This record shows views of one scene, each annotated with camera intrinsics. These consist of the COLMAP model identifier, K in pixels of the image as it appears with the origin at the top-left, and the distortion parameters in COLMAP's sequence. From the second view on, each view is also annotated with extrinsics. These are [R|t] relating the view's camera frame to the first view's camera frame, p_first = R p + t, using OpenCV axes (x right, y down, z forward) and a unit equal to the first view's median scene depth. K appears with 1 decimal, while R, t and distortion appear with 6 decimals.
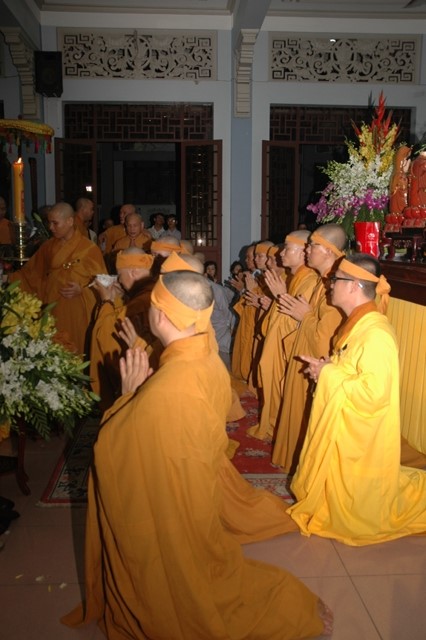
lens RADIAL K [[599.9, 0, 213.0], [0, 599.9, 320.0], [0, 0, 1]] dist [-0.101302, 0.171554]
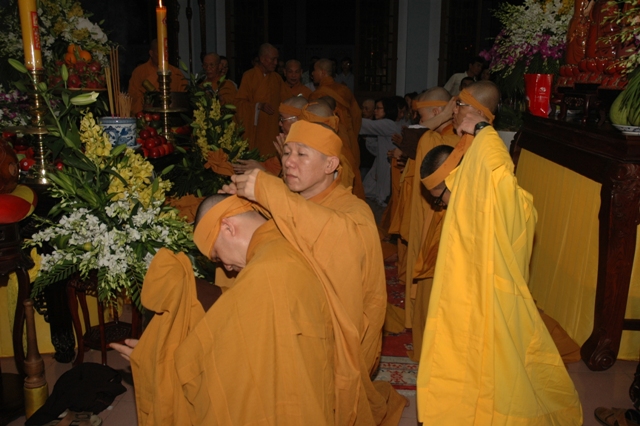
lens RADIAL K [[599.9, 0, 320.0], [0, 599.9, 213.0], [0, 0, 1]] dist [-0.101302, 0.171554]
pose [[0.990613, 0.035531, -0.131995, 0.054477], [-0.023825, 0.995726, 0.089229, -0.026372], [0.134601, -0.085247, 0.987226, 0.062070]]
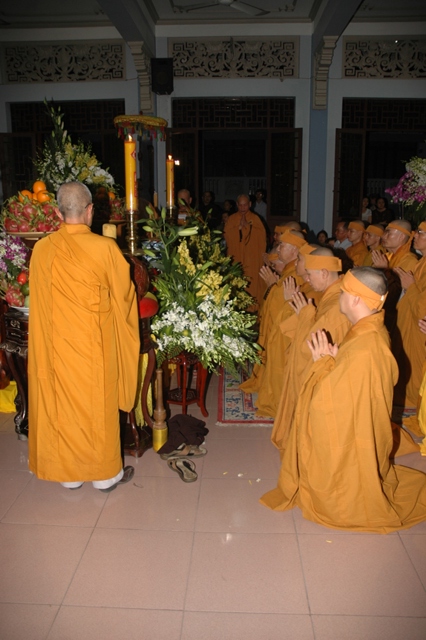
lens RADIAL K [[500.5, 0, 213.0], [0, 500.5, 320.0], [0, 0, 1]] dist [-0.161026, 0.132093]
pose [[0.994406, 0.021858, -0.103343, -0.107227], [-0.011309, 0.994764, 0.101576, -0.027311], [0.105022, -0.099839, 0.989446, -0.072128]]
